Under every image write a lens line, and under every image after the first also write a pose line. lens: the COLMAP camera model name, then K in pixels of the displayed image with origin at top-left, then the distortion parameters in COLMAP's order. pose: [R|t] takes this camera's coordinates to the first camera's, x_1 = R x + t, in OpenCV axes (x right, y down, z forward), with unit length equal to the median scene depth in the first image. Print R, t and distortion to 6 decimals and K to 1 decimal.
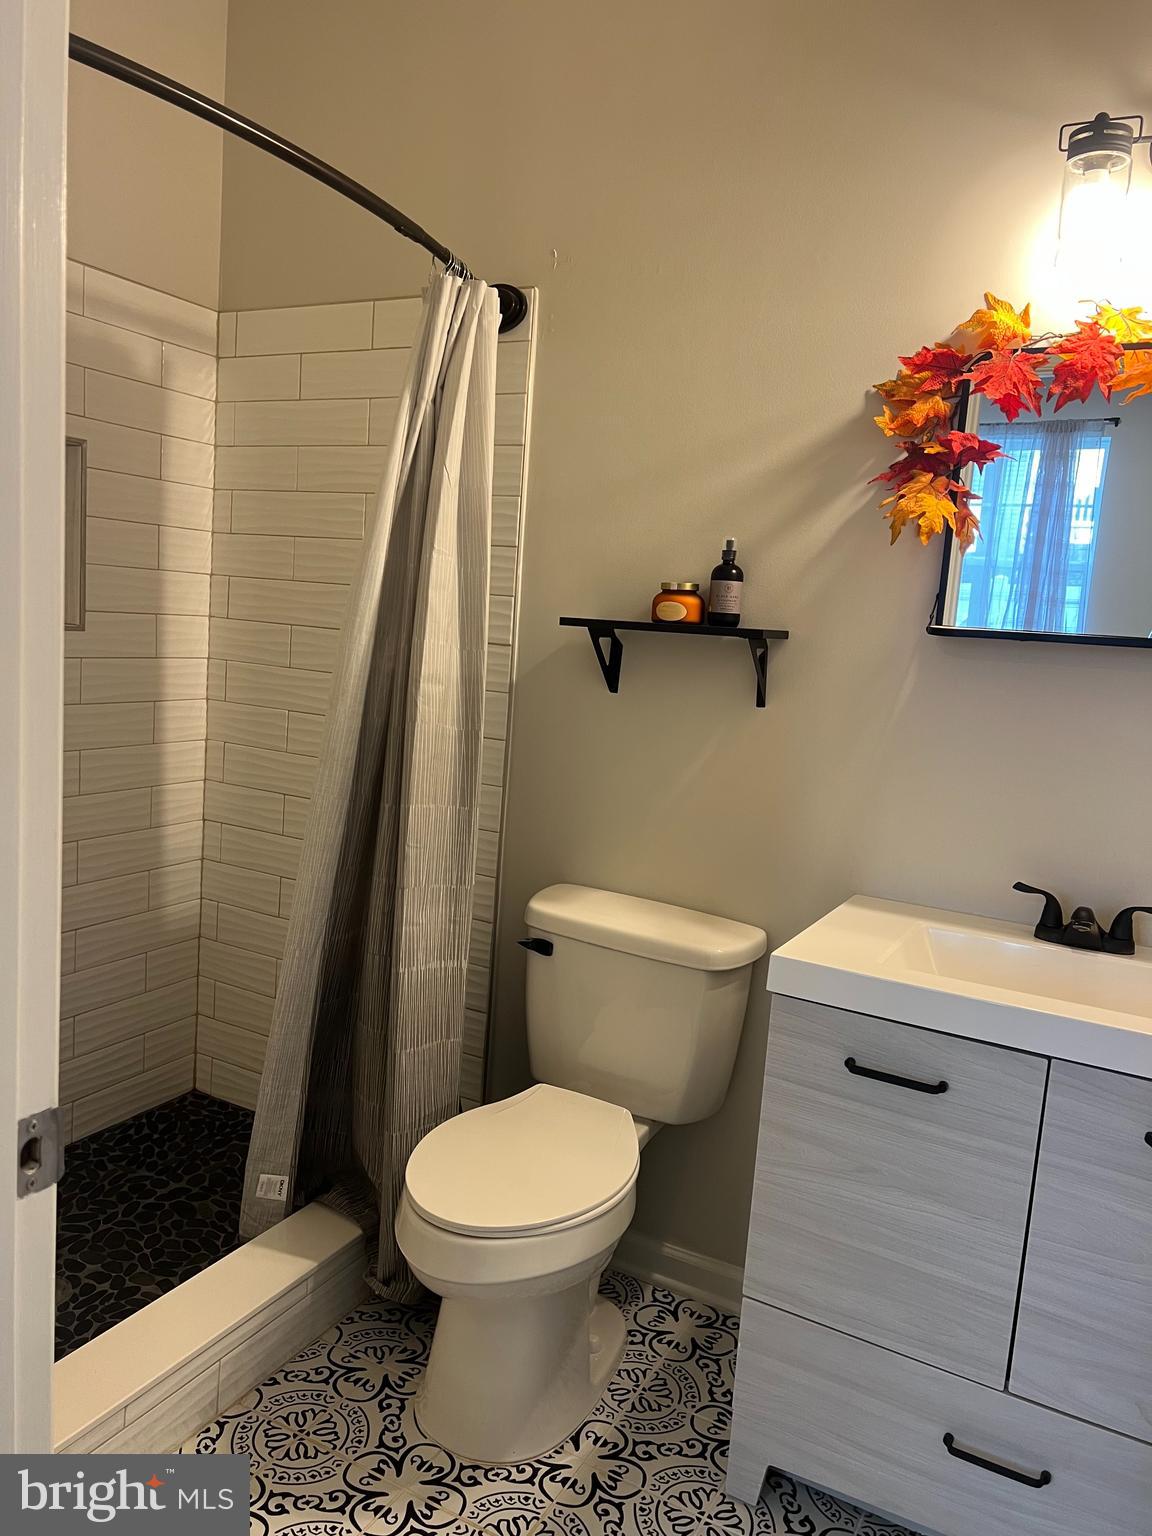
lens RADIAL K [[1152.9, 0, 584.2], [0, 1152.9, 762.6], [0, 0, 1]] dist [0.071158, -0.083133]
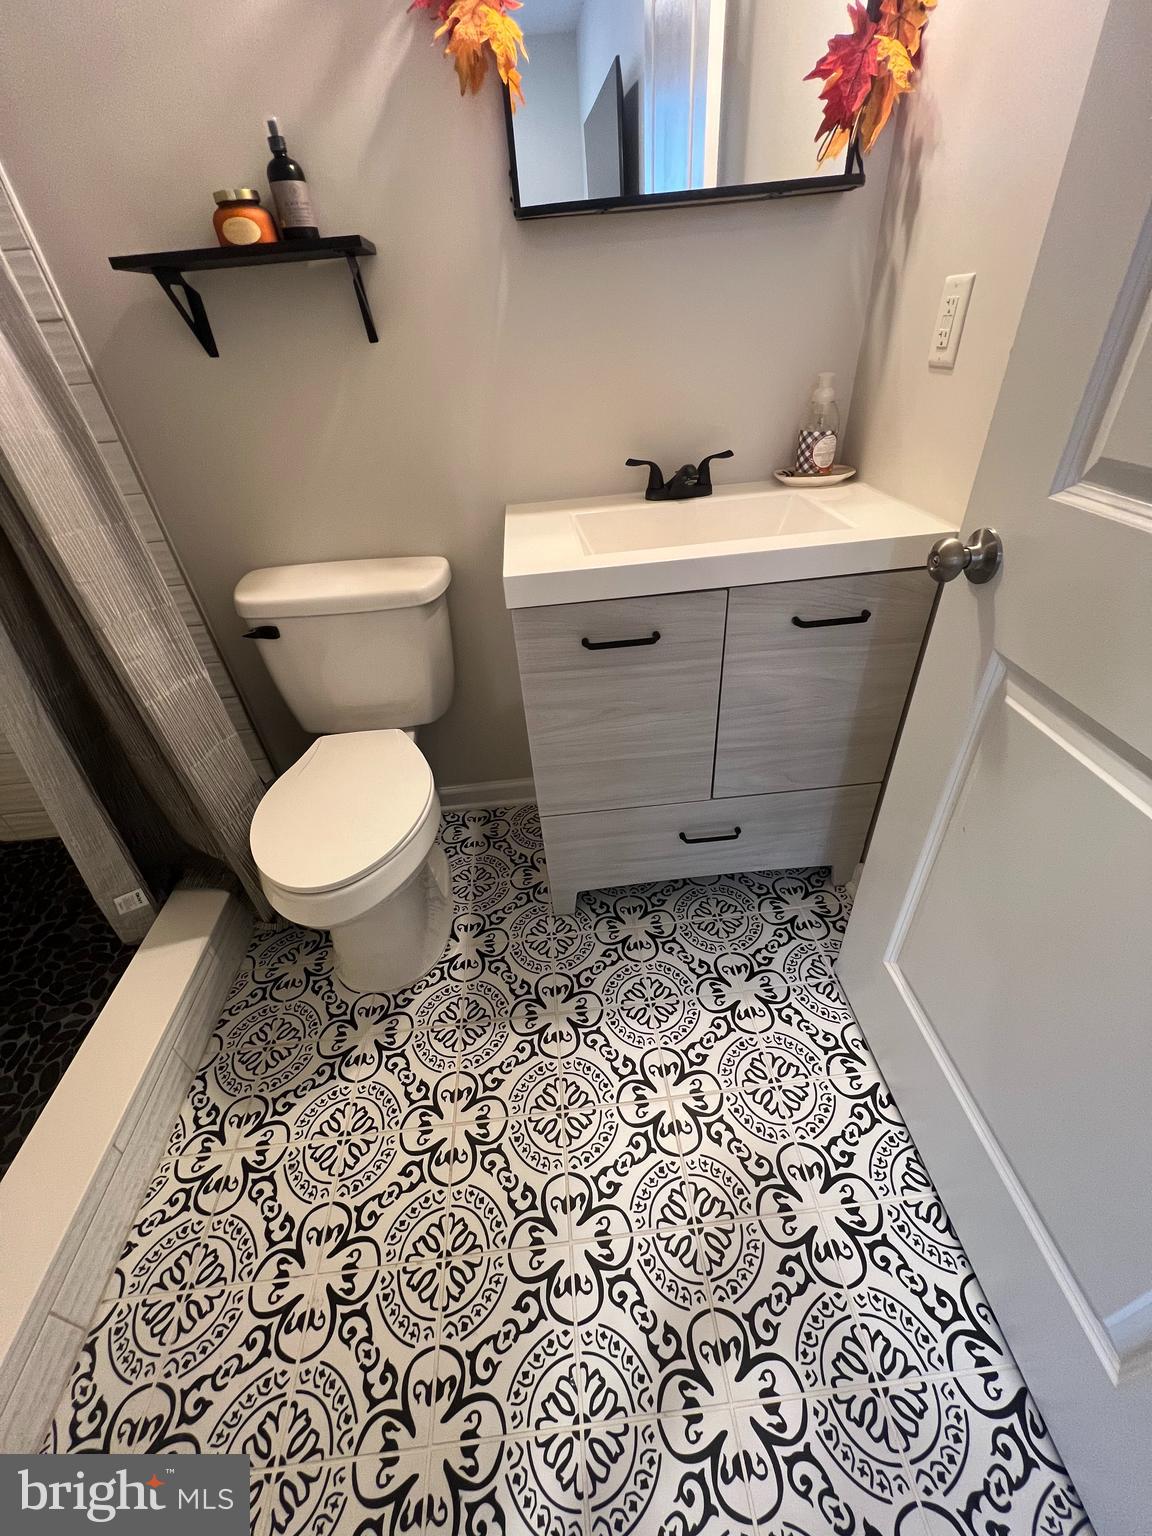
lens RADIAL K [[614.4, 0, 582.4], [0, 614.4, 766.7], [0, 0, 1]] dist [0.001428, -0.001090]
pose [[0.830314, -0.427349, 0.357703, -0.053456], [0.199983, 0.827584, 0.524510, 0.015783], [-0.520179, -0.363974, 0.772617, 0.342457]]
